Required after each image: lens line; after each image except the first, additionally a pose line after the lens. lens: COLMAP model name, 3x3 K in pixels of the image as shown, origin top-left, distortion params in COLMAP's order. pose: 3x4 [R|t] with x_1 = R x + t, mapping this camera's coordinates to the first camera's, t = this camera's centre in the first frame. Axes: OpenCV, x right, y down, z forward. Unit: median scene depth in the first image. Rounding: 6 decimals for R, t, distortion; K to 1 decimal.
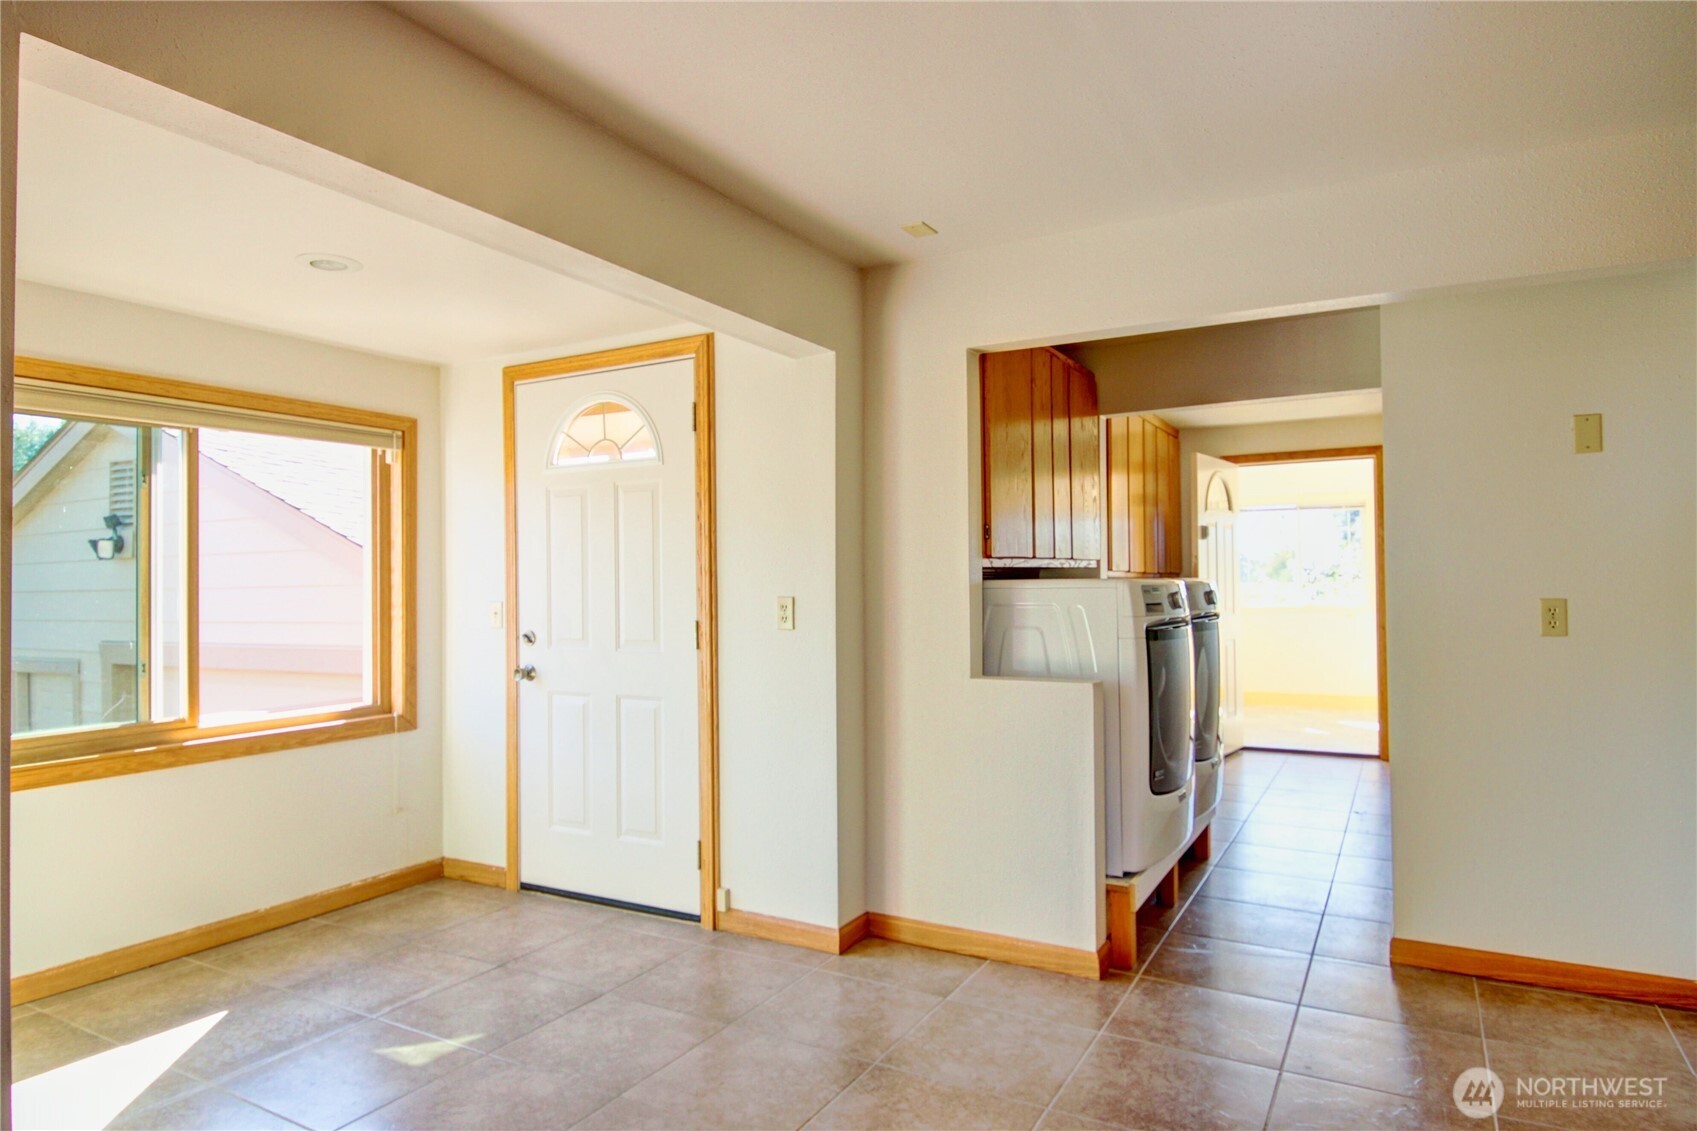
lens RADIAL K [[1002.3, 0, 856.4], [0, 1002.3, 562.2], [0, 0, 1]] dist [0.002593, -0.001555]
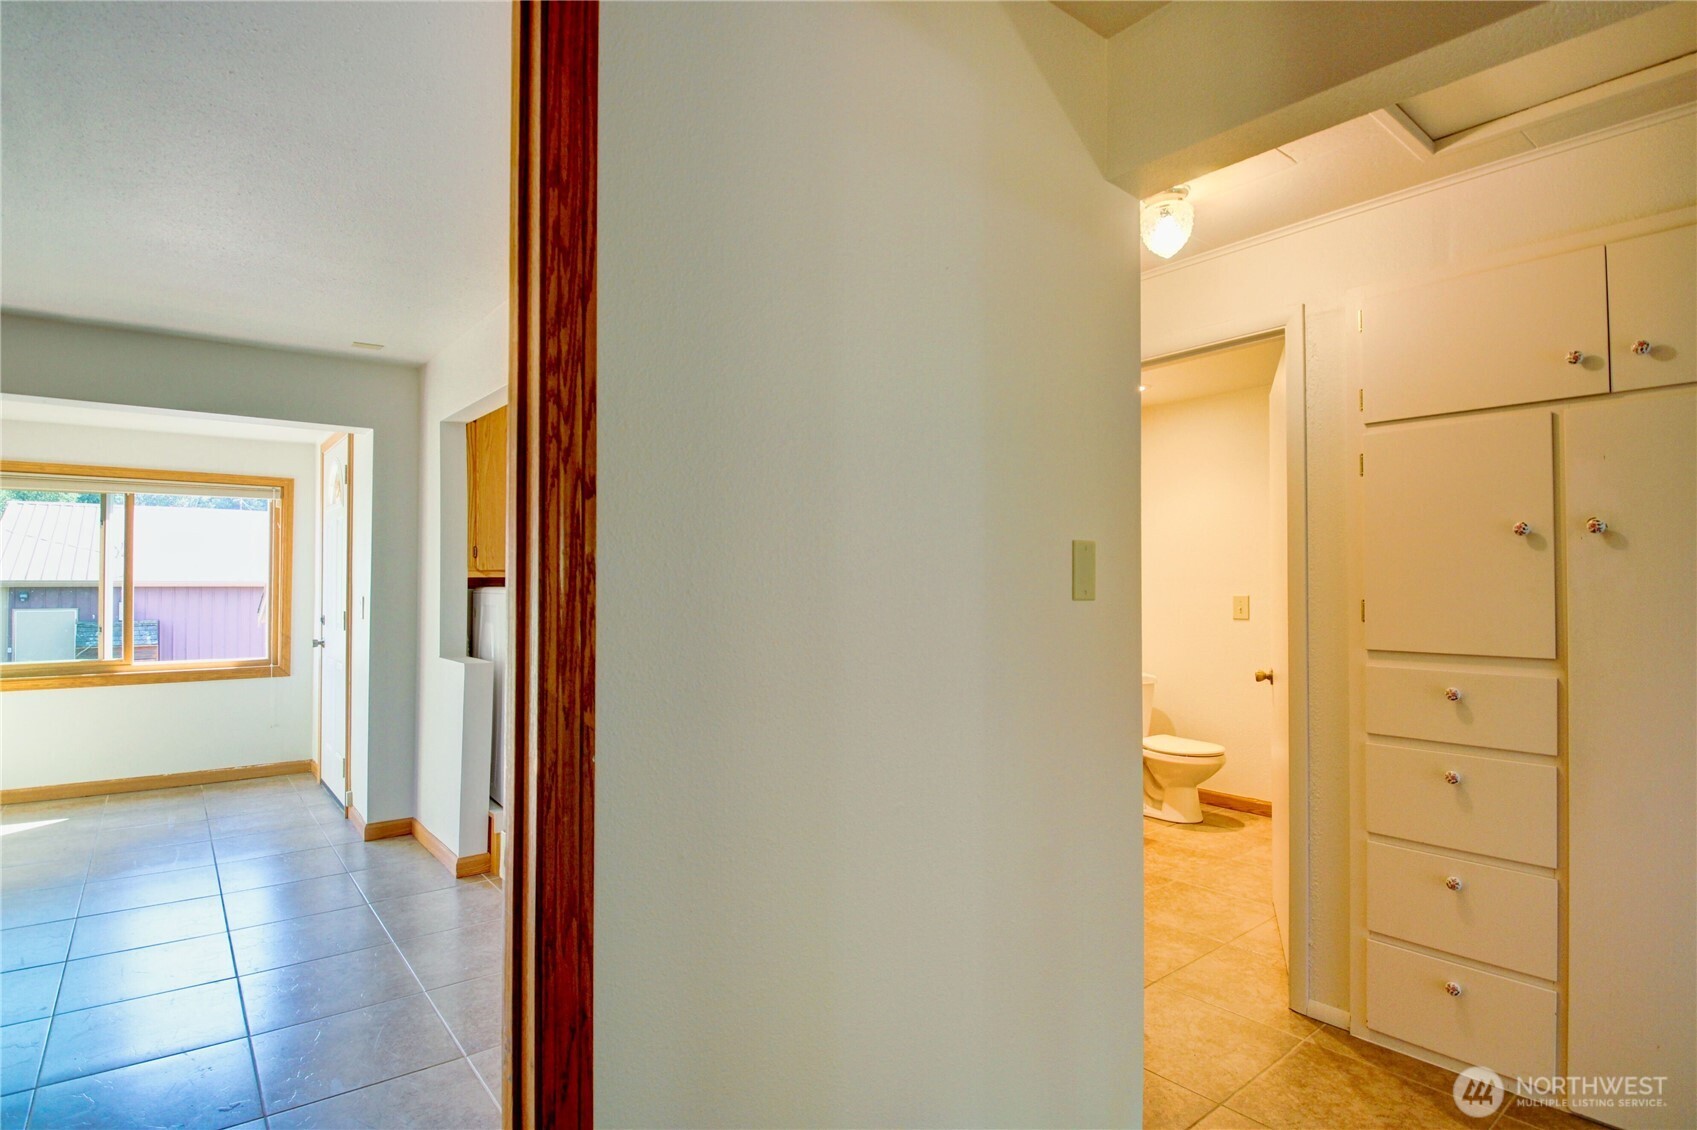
lens RADIAL K [[846.9, 0, 843.8], [0, 846.9, 569.4], [0, 0, 1]] dist [-0.018460, -0.007181]
pose [[0.930357, 0.006807, -0.366592, 1.010639], [-0.005327, 0.999973, 0.005047, -0.014650], [0.366617, -0.002743, 0.930368, 0.110307]]
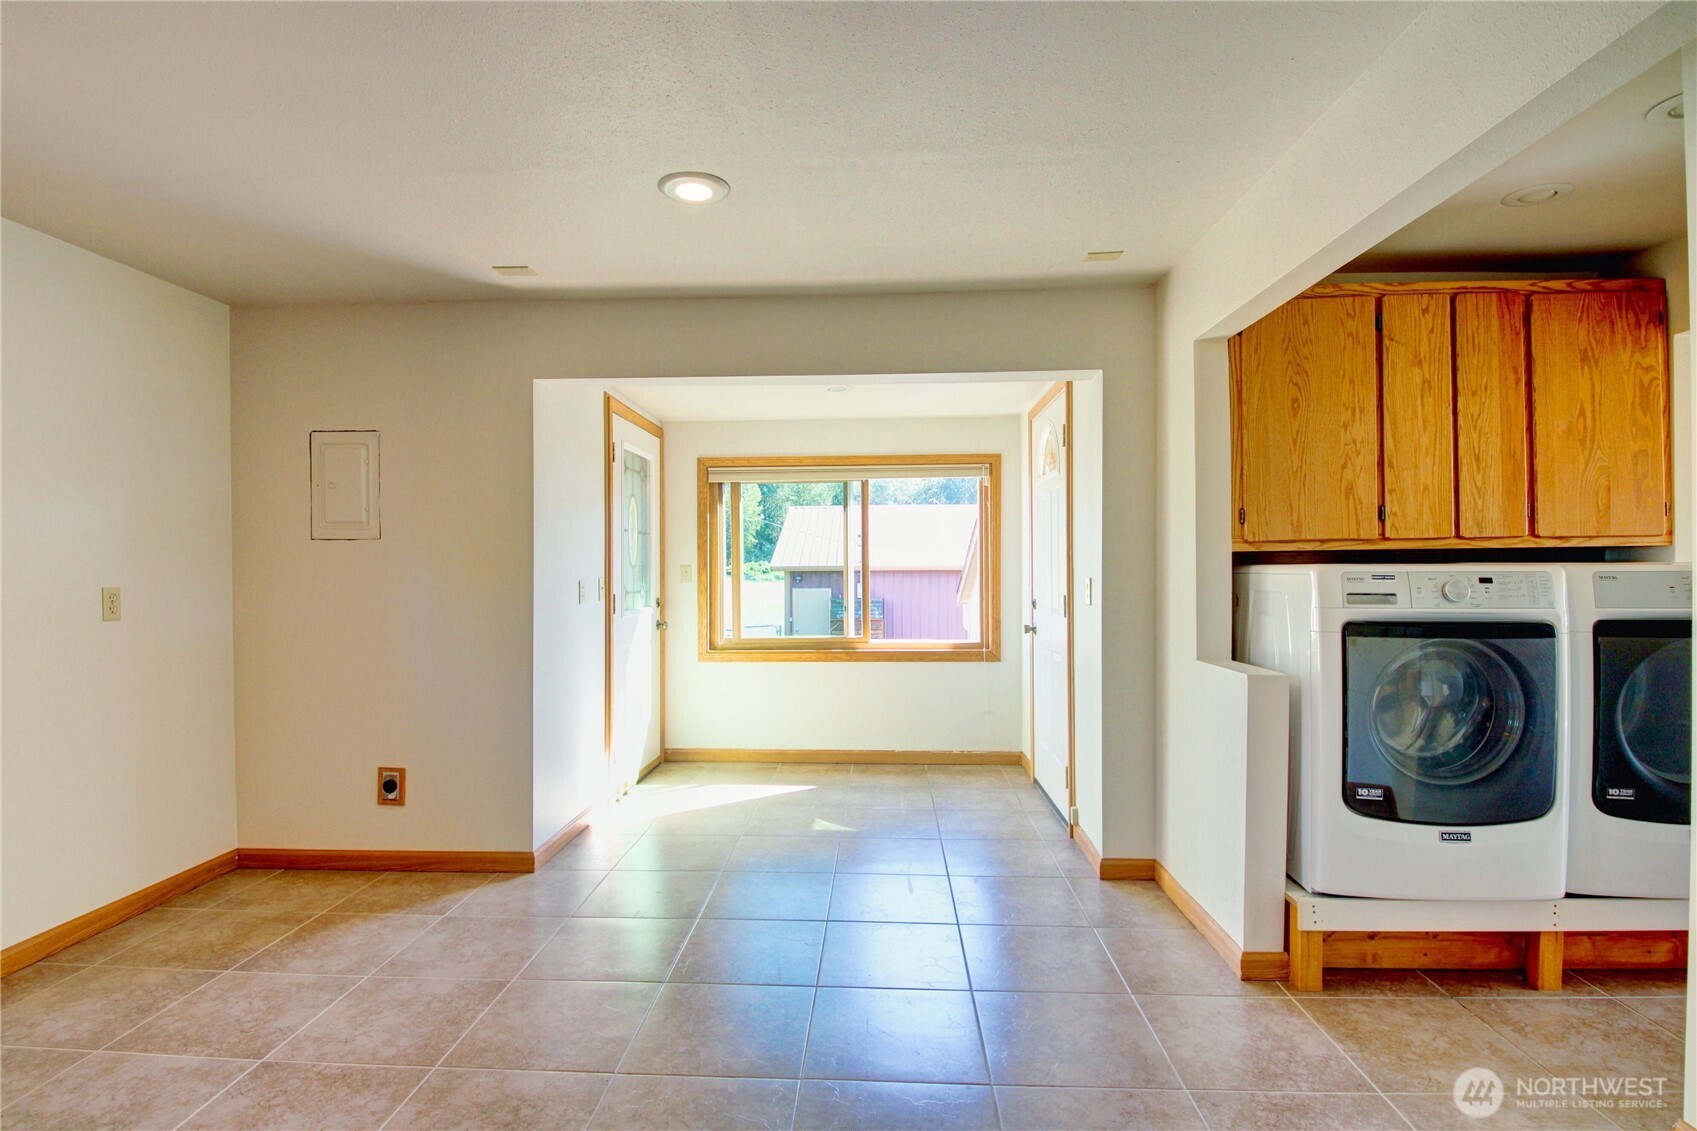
lens RADIAL K [[846.9, 0, 837.1], [0, 846.9, 565.6], [0, 0, 1]] dist [-0.018460, -0.007181]
pose [[0.440096, 0.006228, -0.897929, 0.694670], [0.017965, 0.999715, 0.015739, -0.001605], [0.897771, -0.023058, 0.439859, 0.270391]]
